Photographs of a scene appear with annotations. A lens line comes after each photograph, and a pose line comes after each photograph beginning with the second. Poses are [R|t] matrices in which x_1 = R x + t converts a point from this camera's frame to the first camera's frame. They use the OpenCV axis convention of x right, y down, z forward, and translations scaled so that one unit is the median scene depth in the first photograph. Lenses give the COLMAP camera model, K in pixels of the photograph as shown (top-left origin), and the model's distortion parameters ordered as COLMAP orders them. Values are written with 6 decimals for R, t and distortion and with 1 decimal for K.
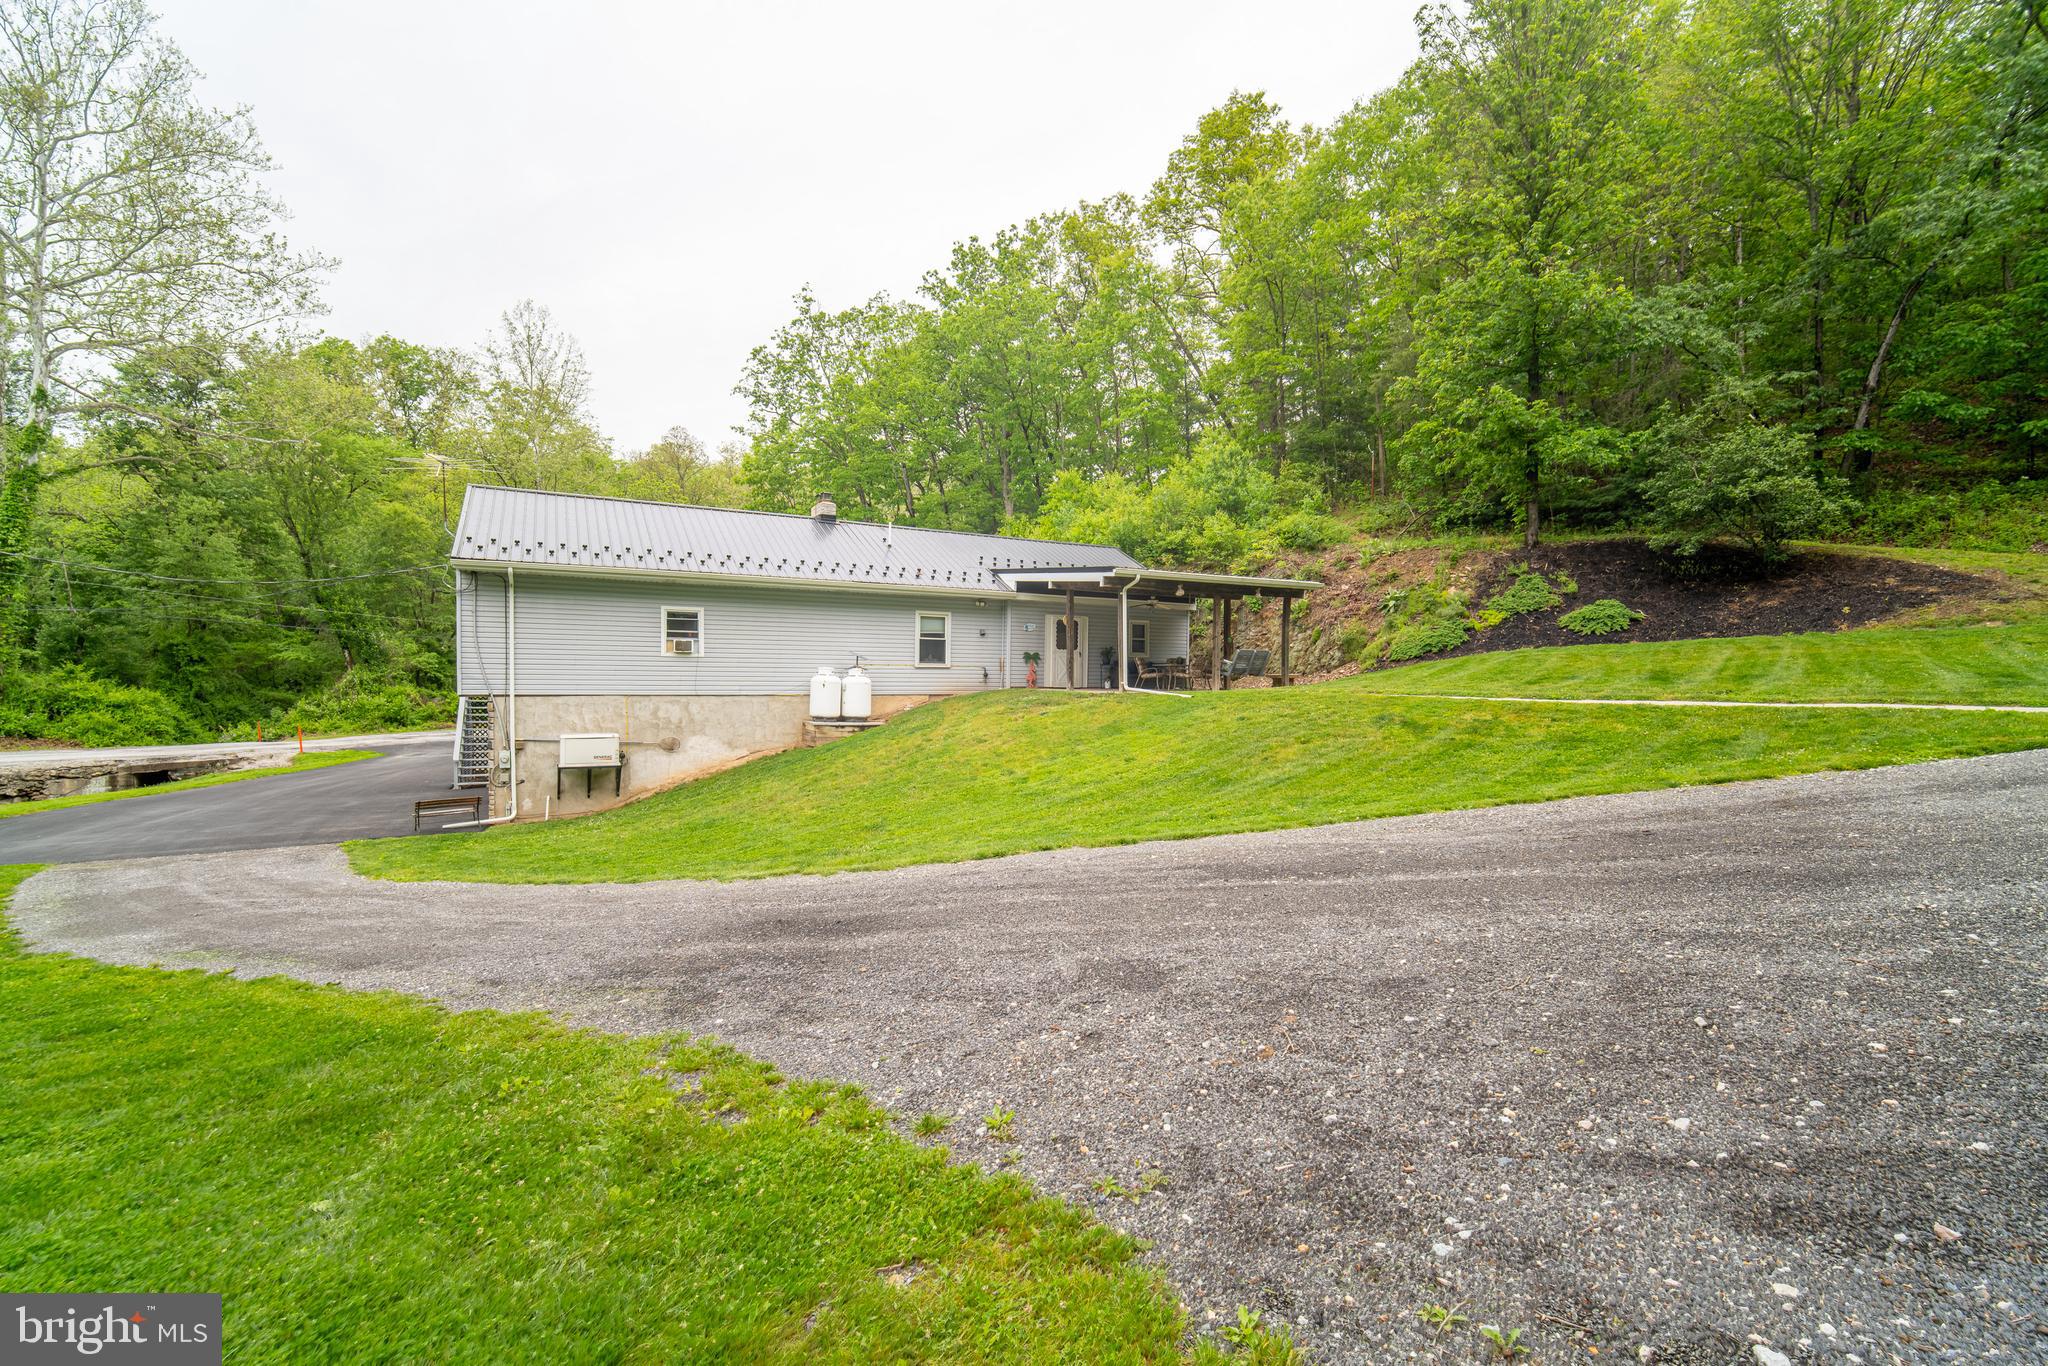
lens RADIAL K [[952.4, 0, 1034.8], [0, 952.4, 699.0], [0, 0, 1]] dist [-0.013246, 0.000182]
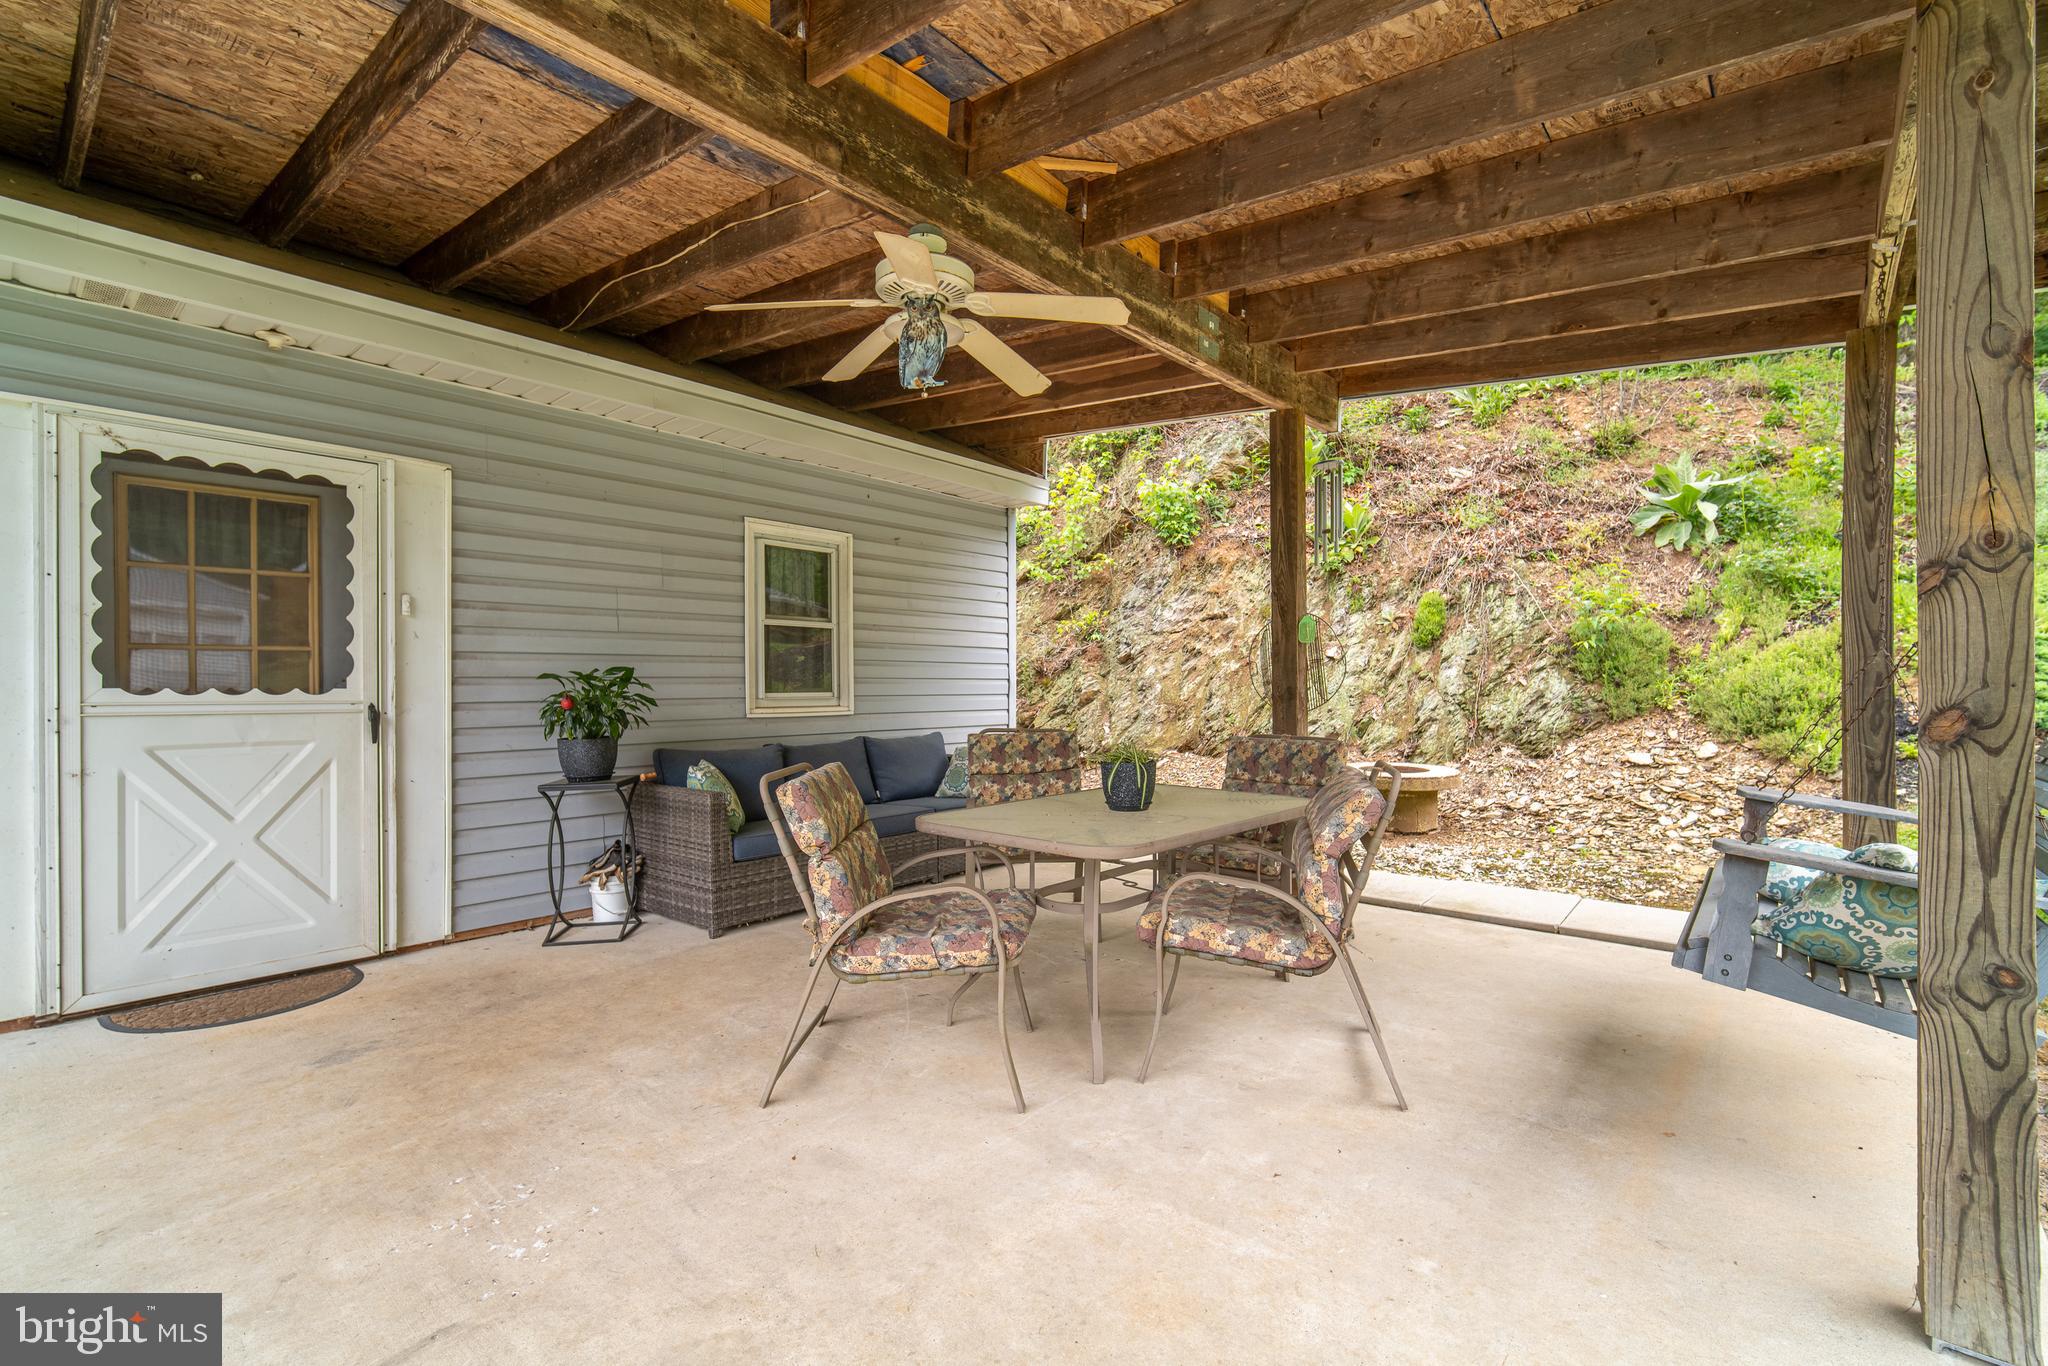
lens RADIAL K [[895.4, 0, 1052.8], [0, 895.4, 681.3], [0, 0, 1]] dist [-0.003178, 0.000343]
pose [[0.927822, -0.011117, 0.372858, 0.098619], [0.017119, 0.999772, -0.012788, -0.053382], [-0.372631, 0.018248, 0.927800, 0.905404]]
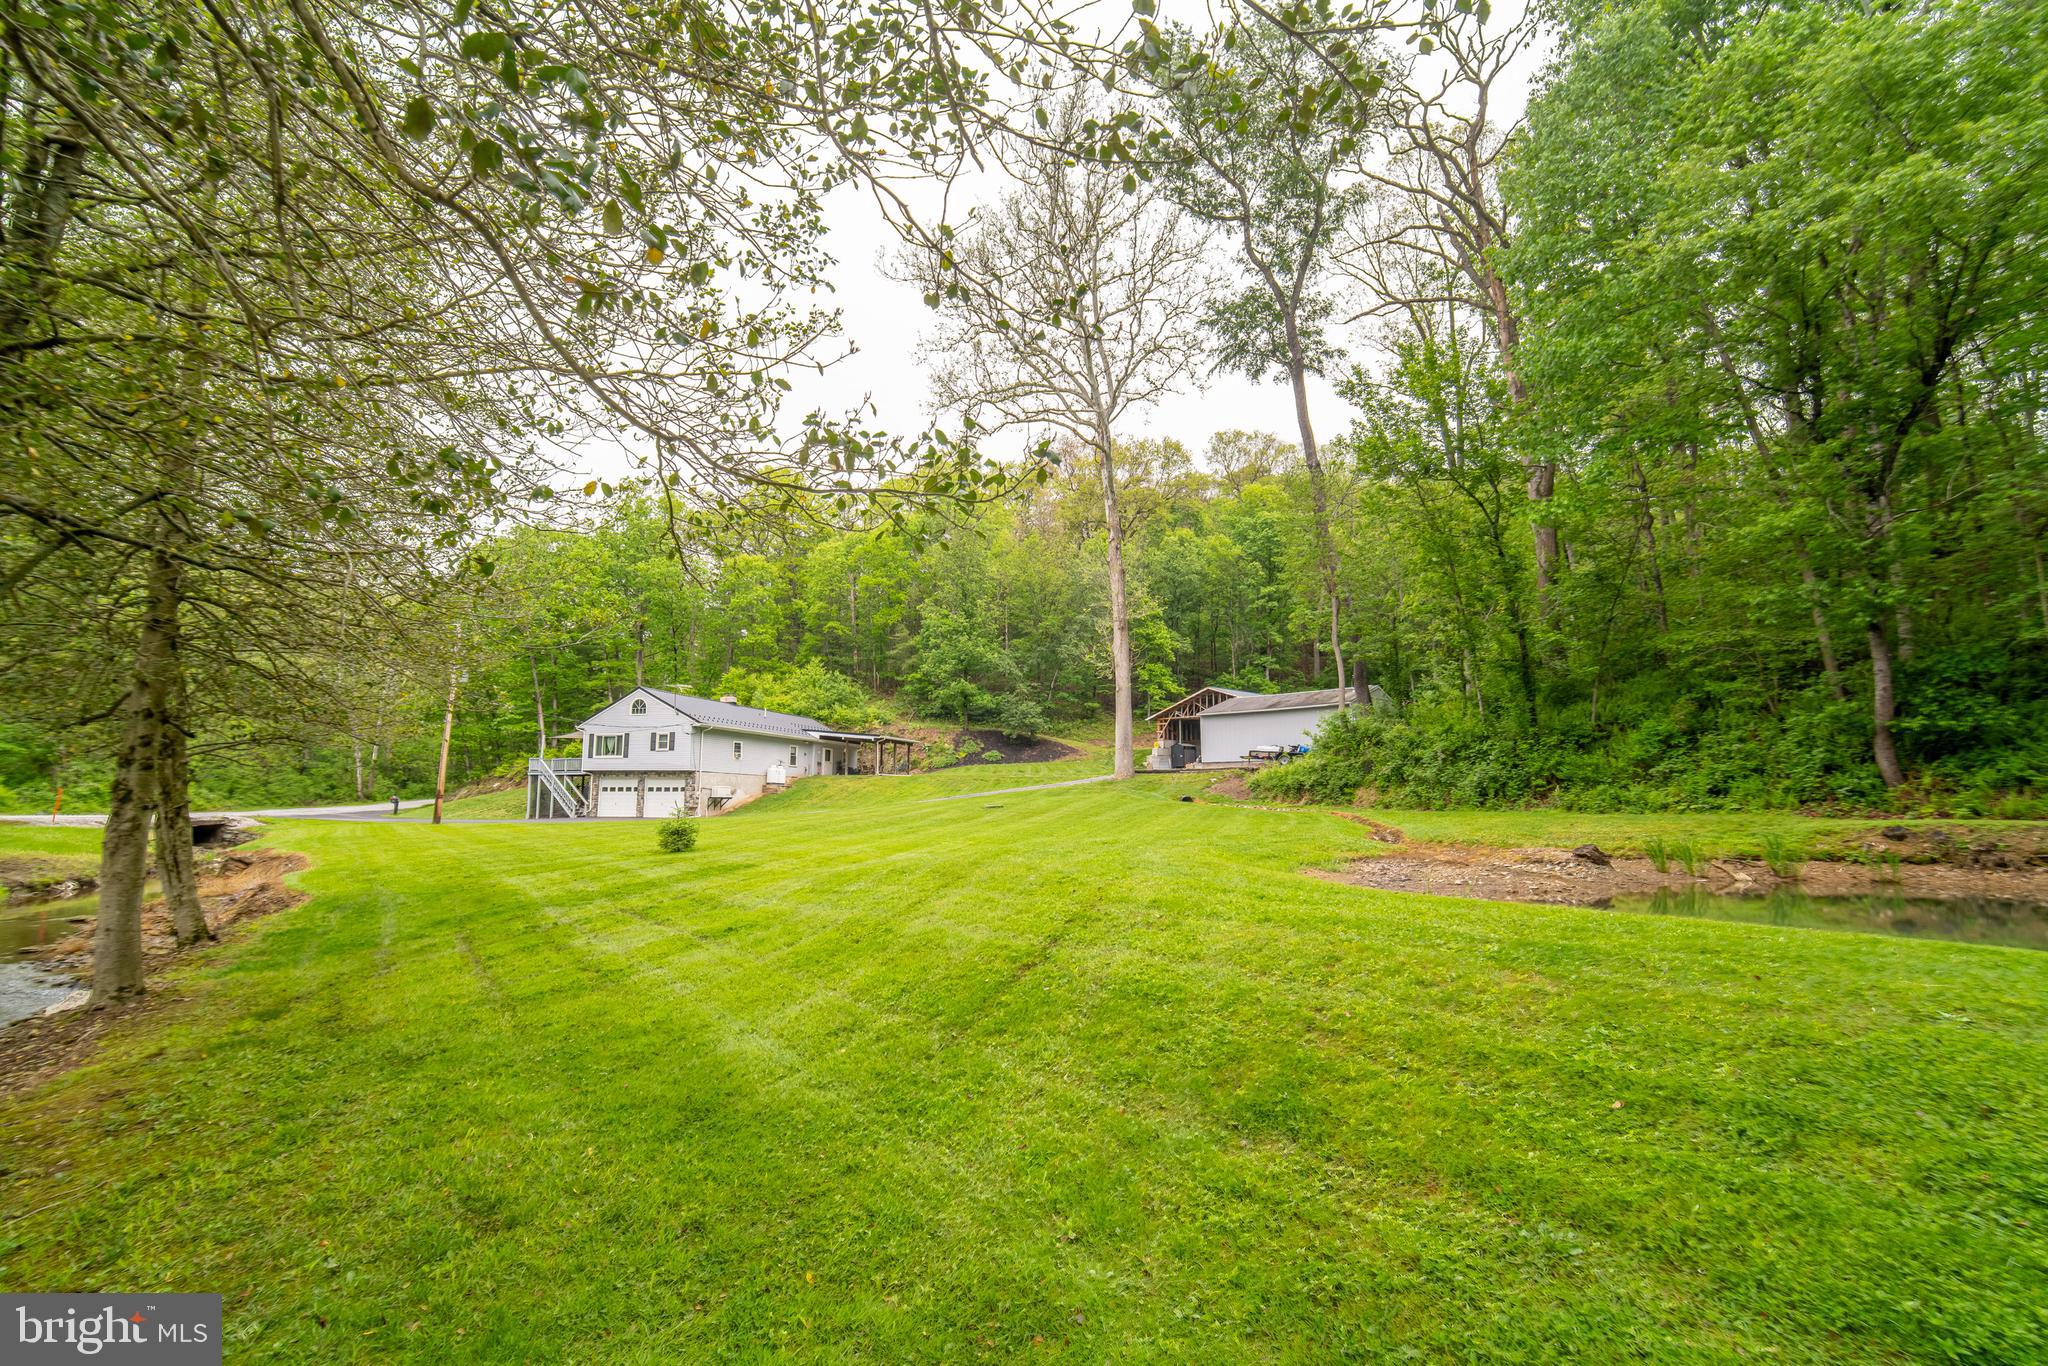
lens RADIAL K [[952.4, 0, 1034.8], [0, 952.4, 699.0], [0, 0, 1]] dist [-0.013246, 0.000182]
pose [[0.737712, 0.073290, 0.671125, -1.412651], [0.015437, 0.991999, -0.125299, 0.124407], [-0.674939, 0.102795, 0.730678, -1.414281]]
